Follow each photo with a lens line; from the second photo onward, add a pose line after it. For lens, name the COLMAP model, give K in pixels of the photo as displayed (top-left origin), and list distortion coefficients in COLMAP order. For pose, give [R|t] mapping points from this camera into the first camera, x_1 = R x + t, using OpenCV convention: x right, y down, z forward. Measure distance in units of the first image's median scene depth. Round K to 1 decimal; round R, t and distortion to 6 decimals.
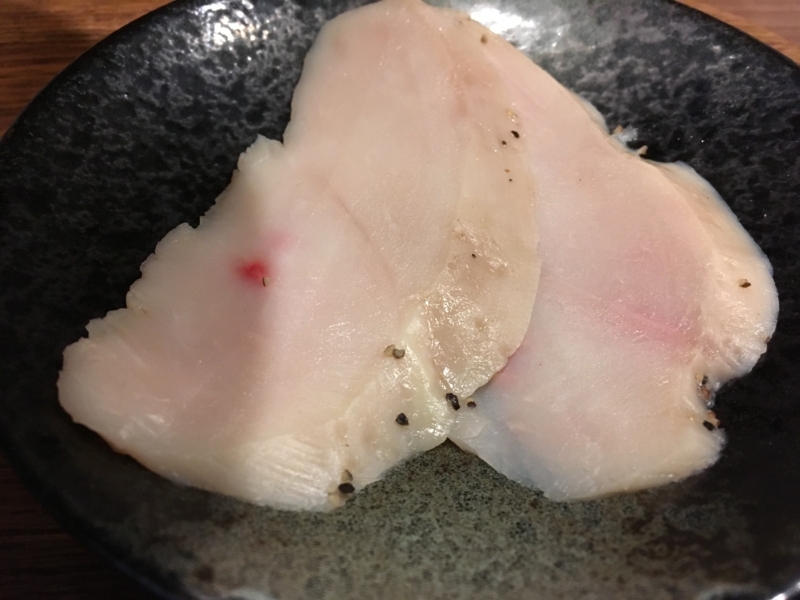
lens RADIAL K [[706.3, 0, 397.0], [0, 706.3, 305.2], [0, 0, 1]] dist [0.056363, -0.105947]
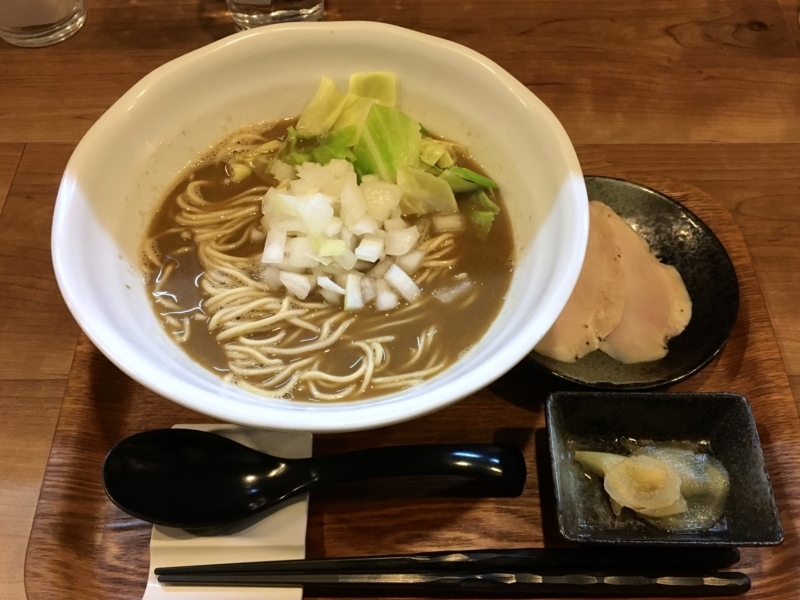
lens RADIAL K [[762.3, 0, 410.5], [0, 762.3, 334.2], [0, 0, 1]] dist [0.075986, -0.141108]
pose [[0.998603, 0.044420, -0.028600, -0.765527], [-0.040120, 0.989828, 0.136495, -0.385192], [0.034372, -0.135157, 0.990228, -2.907774]]
